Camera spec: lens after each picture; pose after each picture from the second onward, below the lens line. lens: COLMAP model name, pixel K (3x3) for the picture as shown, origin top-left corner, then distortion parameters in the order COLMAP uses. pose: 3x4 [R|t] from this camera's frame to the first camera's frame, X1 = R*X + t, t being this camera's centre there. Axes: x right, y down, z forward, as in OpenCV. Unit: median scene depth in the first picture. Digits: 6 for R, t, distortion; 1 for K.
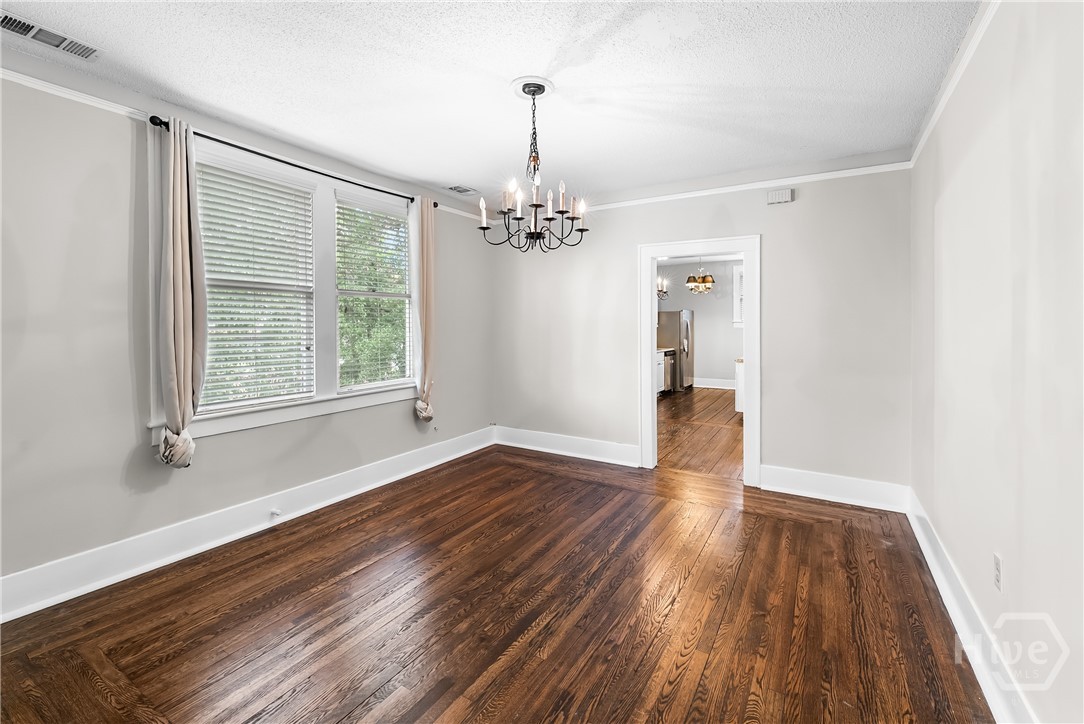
lens RADIAL K [[446.2, 0, 543.9], [0, 446.2, 329.5], [0, 0, 1]] dist [0.004189, 0.000295]
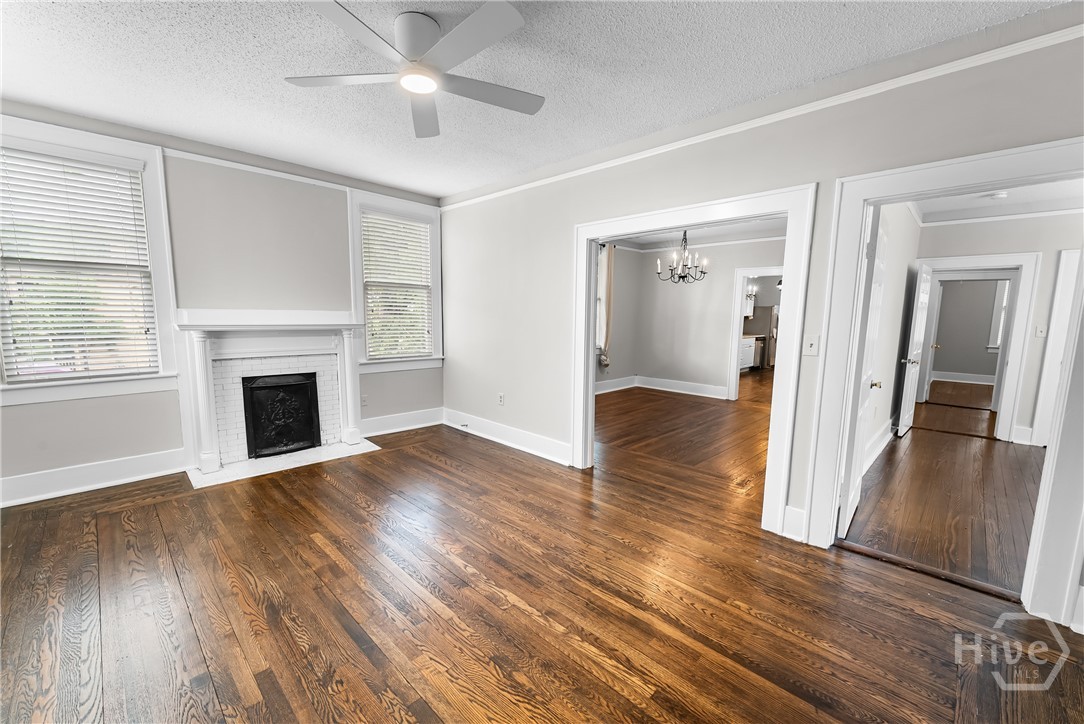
lens RADIAL K [[446.2, 0, 532.9], [0, 446.2, 372.5], [0, 0, 1]] dist [0.004189, 0.000295]
pose [[0.973538, 0.045903, -0.223868, -0.137805], [-0.018571, 0.992270, 0.122700, 0.006120], [0.227770, -0.115296, 0.966865, -0.857856]]
